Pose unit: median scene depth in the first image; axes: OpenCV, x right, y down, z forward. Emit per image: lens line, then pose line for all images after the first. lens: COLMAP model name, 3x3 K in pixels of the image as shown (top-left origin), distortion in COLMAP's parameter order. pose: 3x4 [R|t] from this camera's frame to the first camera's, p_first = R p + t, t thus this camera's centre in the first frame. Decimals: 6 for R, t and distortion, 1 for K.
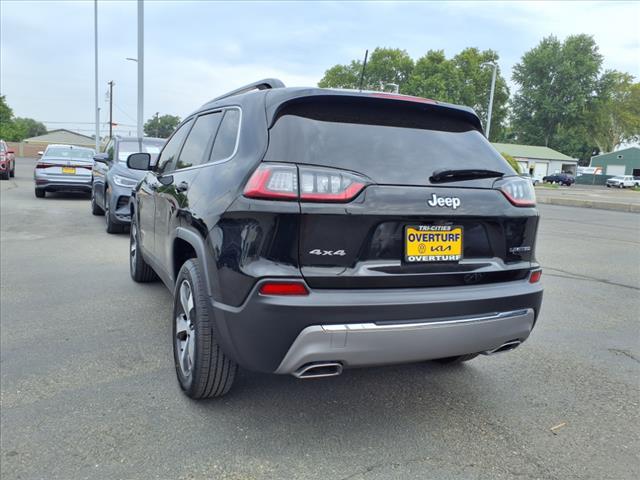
lens RADIAL K [[503.1, 0, 320.0], [0, 503.1, 240.0], [0, 0, 1]] dist [0.044615, -0.084084]
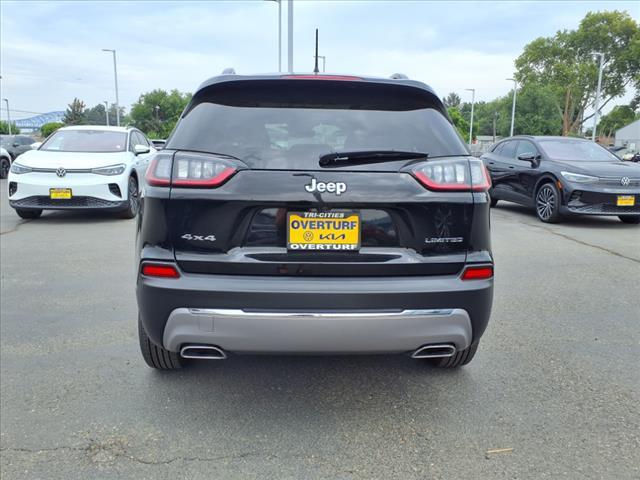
lens RADIAL K [[506.3, 0, 320.0], [0, 506.3, 240.0], [0, 0, 1]] dist [0.119716, -0.095111]
pose [[0.946768, 0.025178, -0.320931, 0.527130], [-0.019182, 0.999578, 0.021831, 0.002682], [0.321346, -0.014513, 0.946851, 0.095770]]
